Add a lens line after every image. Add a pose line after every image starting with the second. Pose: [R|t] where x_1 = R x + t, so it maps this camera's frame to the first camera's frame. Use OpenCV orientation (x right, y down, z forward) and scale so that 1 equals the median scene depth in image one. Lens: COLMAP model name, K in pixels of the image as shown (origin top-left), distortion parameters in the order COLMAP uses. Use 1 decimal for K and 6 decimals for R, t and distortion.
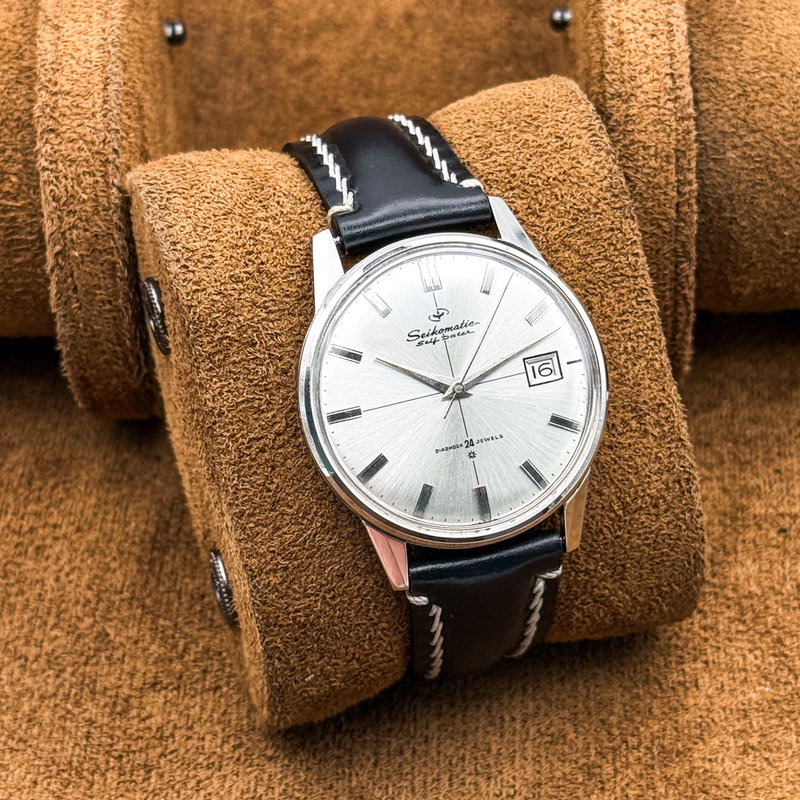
lens RADIAL K [[2612.0, 0, 400.0], [0, 2612.0, 347.2], [0, 0, 1]] dist [0.107323, 0.056164]
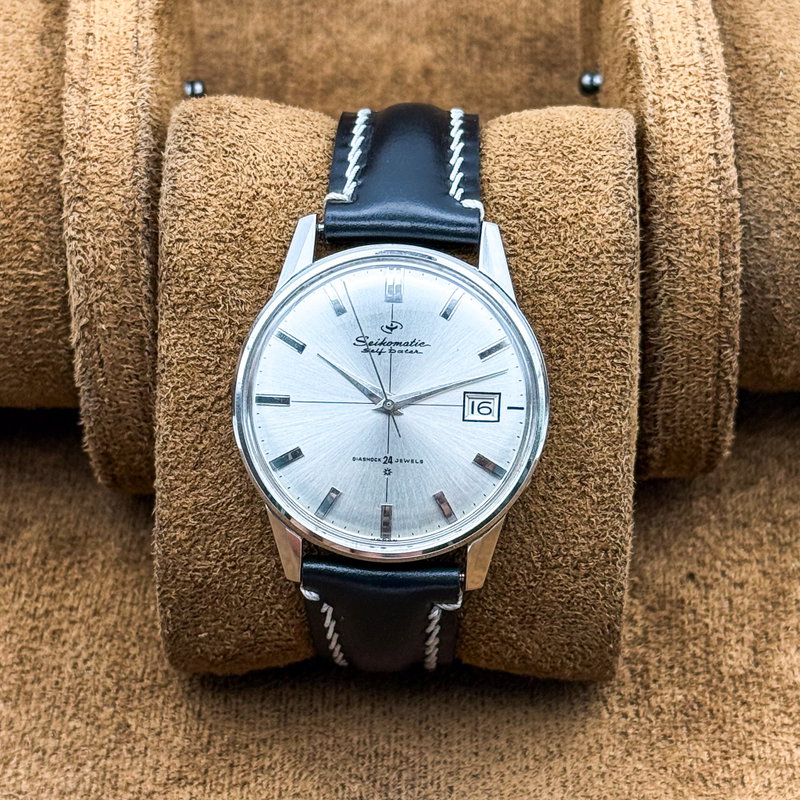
lens RADIAL K [[2612.0, 0, 400.0], [0, 2612.0, 347.2], [0, 0, 1]] dist [0.107323, 0.056164]
pose [[0.941582, 0.263620, -0.209591, 0.221798], [-0.246294, 0.963453, 0.105345, -0.107488], [0.229702, -0.047570, 0.972098, 0.034888]]
